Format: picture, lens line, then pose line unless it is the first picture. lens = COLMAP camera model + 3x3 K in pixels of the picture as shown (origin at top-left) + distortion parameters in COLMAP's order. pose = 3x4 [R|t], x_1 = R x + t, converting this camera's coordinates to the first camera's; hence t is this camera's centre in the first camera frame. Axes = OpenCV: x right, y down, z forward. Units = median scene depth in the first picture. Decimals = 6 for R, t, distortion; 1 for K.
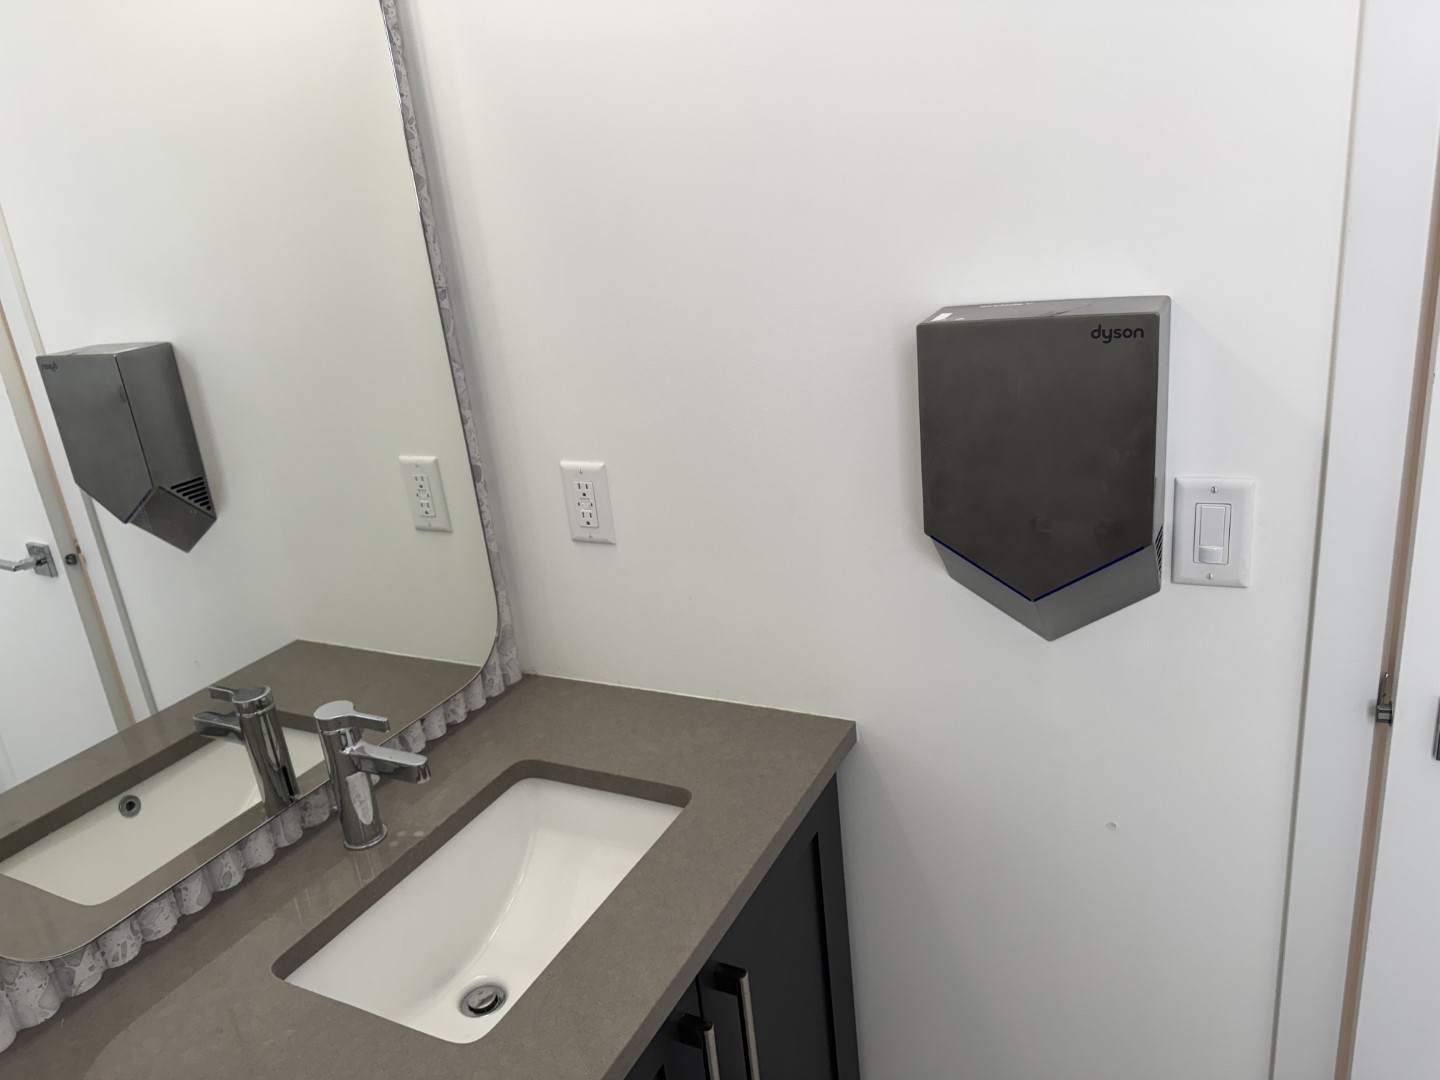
lens RADIAL K [[1028.7, 0, 733.0], [0, 1028.7, 534.6], [0, 0, 1]] dist [0.043093, -0.057801]
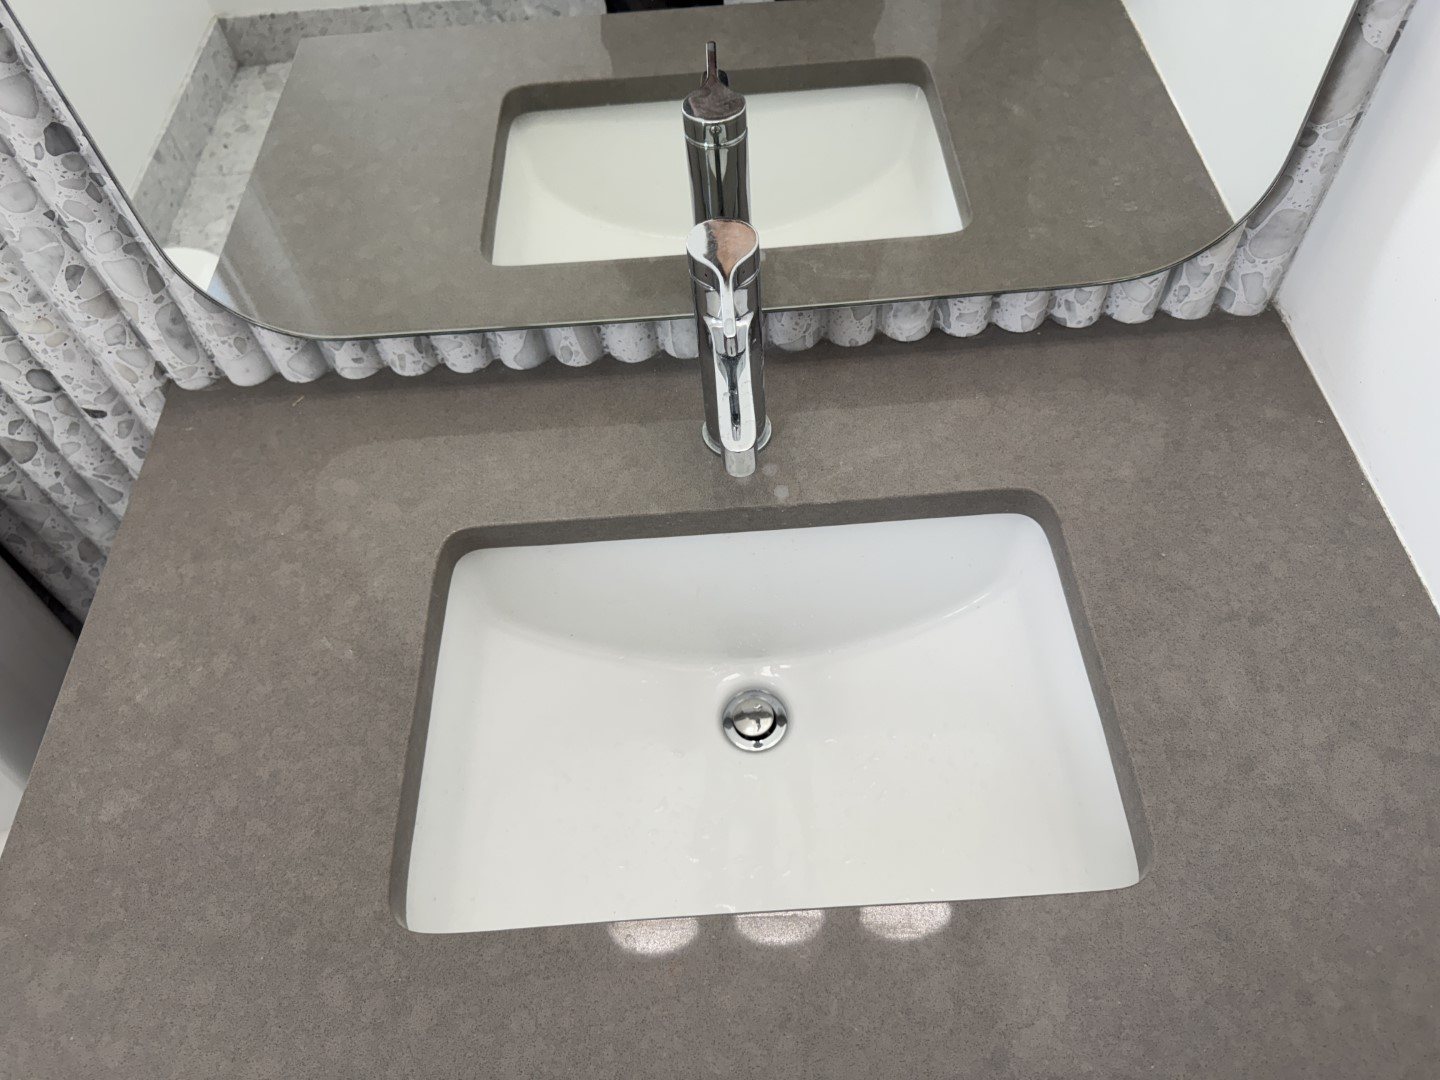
lens RADIAL K [[1028.7, 0, 727.0], [0, 1028.7, 535.2], [0, 0, 1]] dist [0.043093, -0.057801]
pose [[0.498353, 0.750947, -0.433269, -0.041131], [-0.275499, 0.611014, 0.742133, -0.100752], [0.822037, -0.250479, 0.511386, 0.562709]]
